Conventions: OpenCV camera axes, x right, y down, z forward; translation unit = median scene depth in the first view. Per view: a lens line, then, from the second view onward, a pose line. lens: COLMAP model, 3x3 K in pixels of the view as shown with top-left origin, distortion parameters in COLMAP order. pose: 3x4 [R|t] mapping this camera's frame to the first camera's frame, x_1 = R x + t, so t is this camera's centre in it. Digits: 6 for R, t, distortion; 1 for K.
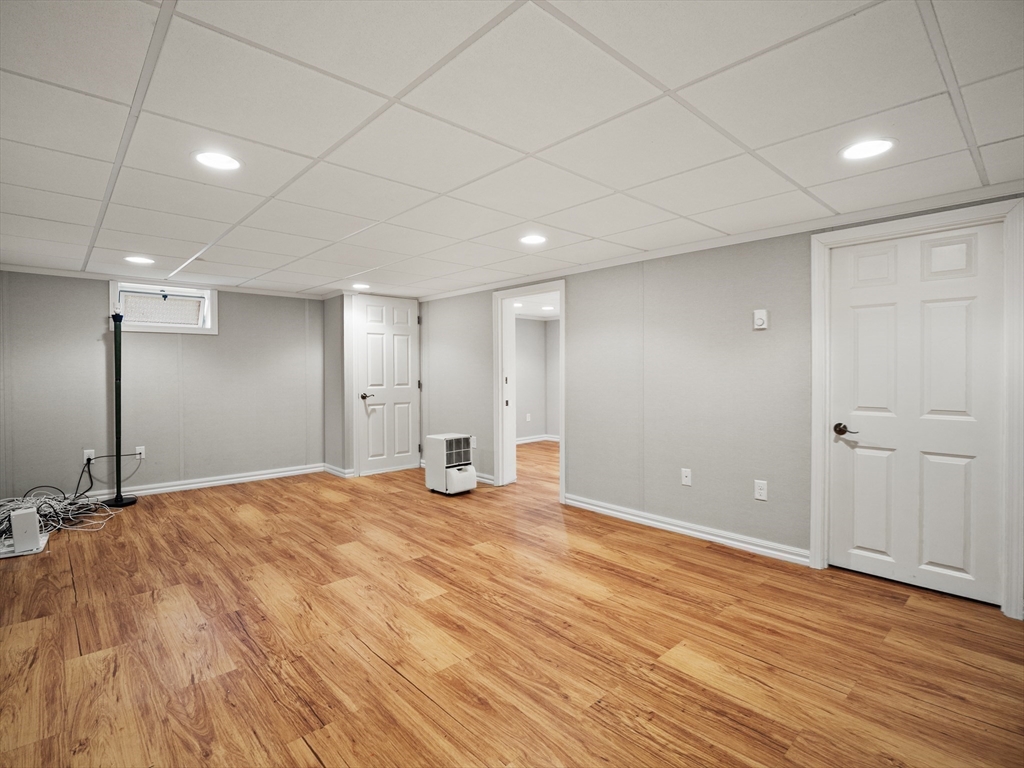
lens RADIAL K [[507.2, 0, 507.1], [0, 507.2, 380.7], [0, 0, 1]] dist [0.000935, -0.009112]
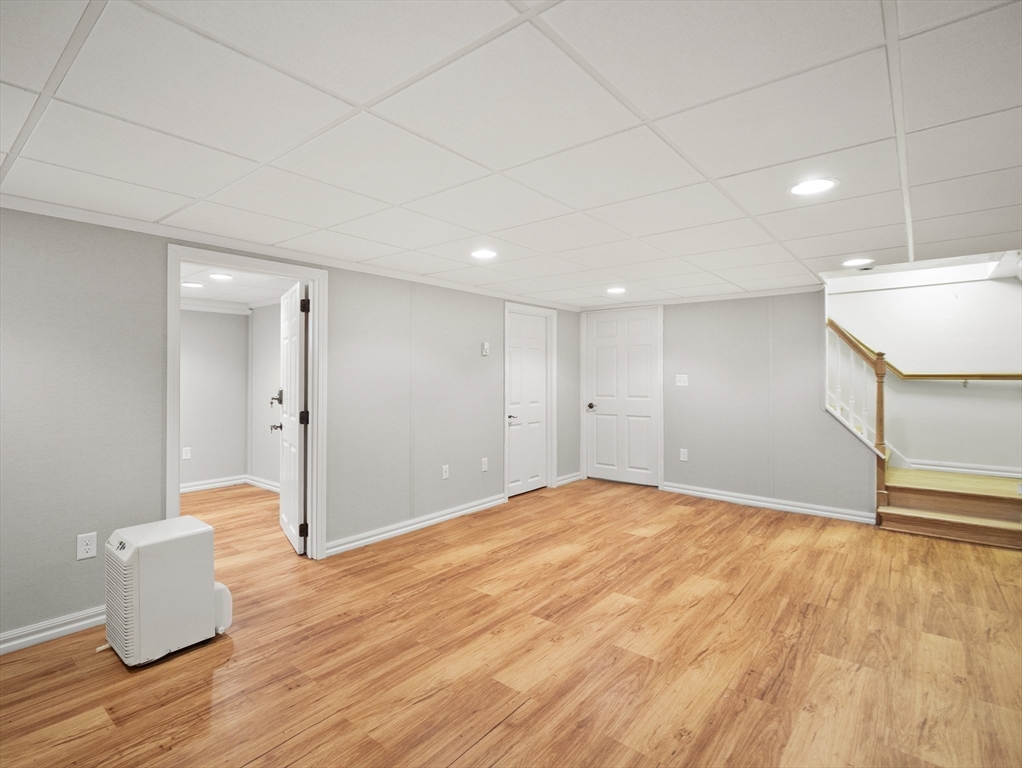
lens RADIAL K [[509.4, 0, 506.5], [0, 509.4, 370.8], [0, 0, 1]] dist [-0.008116, -0.001465]
pose [[-0.149155, 0.008334, 0.988779, -1.112288], [0.018727, 0.999809, -0.005602, -0.053788], [-0.988637, 0.017681, -0.149282, 1.323125]]
